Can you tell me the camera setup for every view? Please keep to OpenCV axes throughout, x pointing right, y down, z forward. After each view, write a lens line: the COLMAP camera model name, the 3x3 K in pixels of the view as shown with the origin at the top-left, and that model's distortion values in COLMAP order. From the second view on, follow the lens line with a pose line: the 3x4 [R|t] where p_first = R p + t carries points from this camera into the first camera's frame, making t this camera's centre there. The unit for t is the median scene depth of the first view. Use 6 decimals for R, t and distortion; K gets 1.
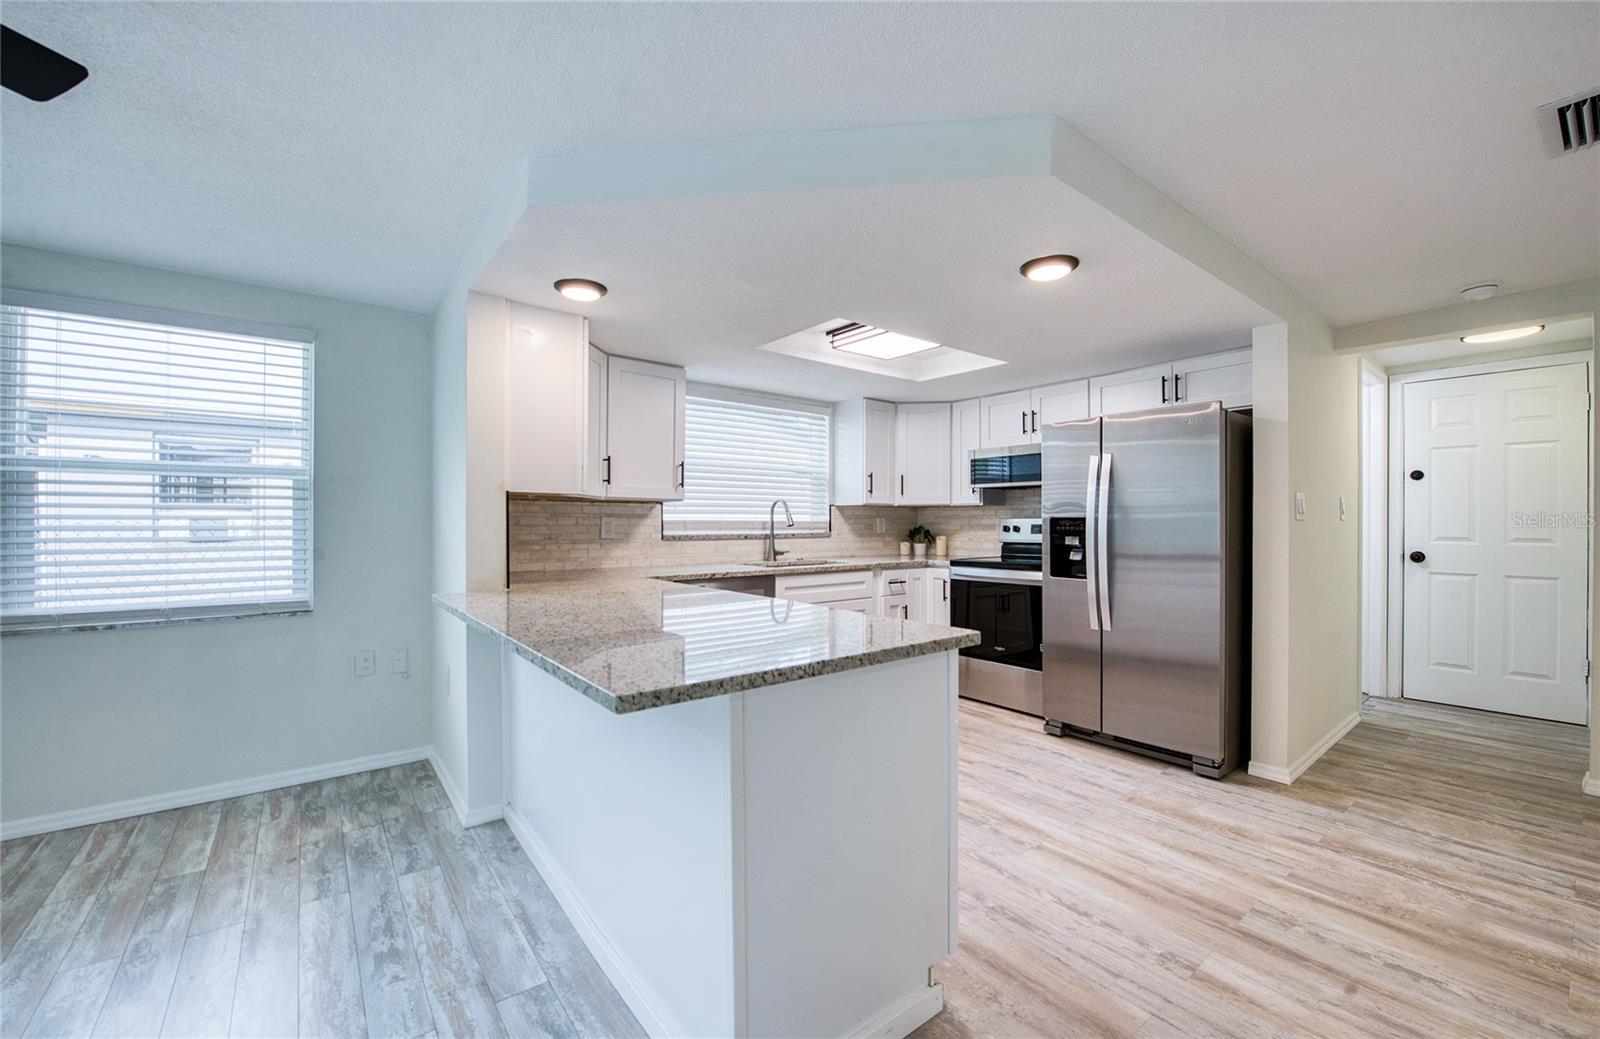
lens RADIAL K [[639.7, 0, 809.5], [0, 639.7, 522.6], [0, 0, 1]] dist [-0.018107, -0.000738]
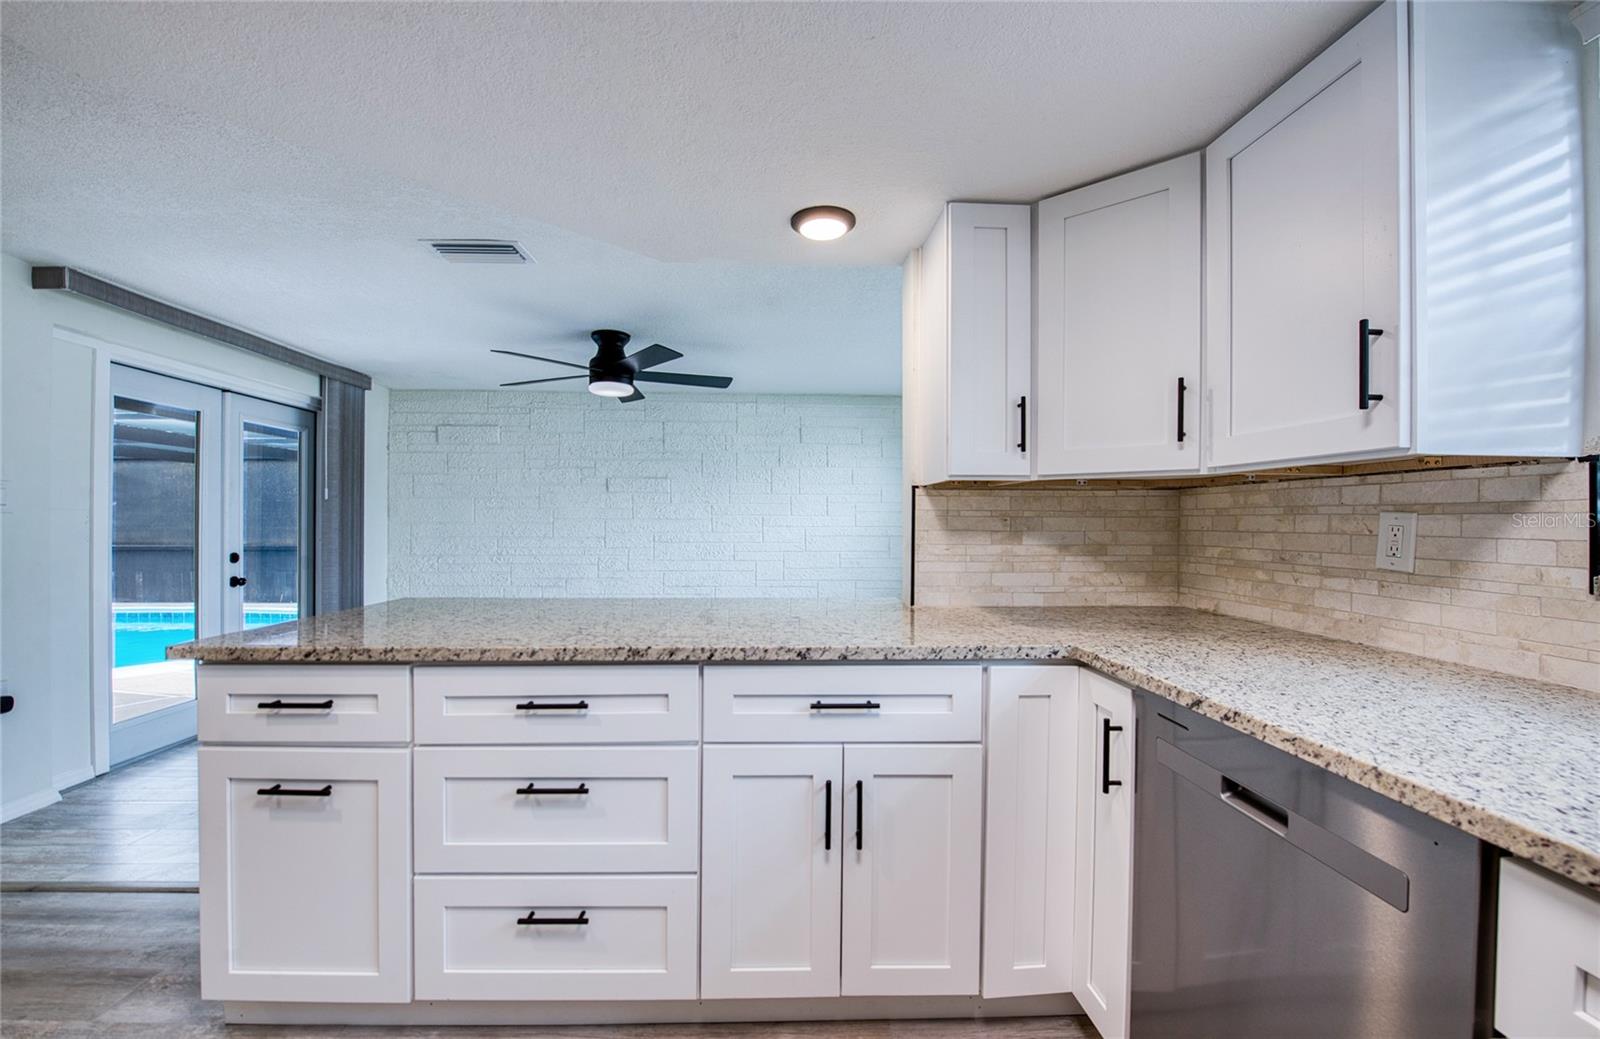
lens RADIAL K [[653.6, 0, 800.1], [0, 653.6, 522.3], [0, 0, 1]] dist [-0.013804, -0.003190]
pose [[-0.603164, -0.000915, -0.797617, 0.235893], [-0.004090, 0.999990, 0.001945, -0.003101], [0.797607, 0.004435, -0.603162, 1.182379]]
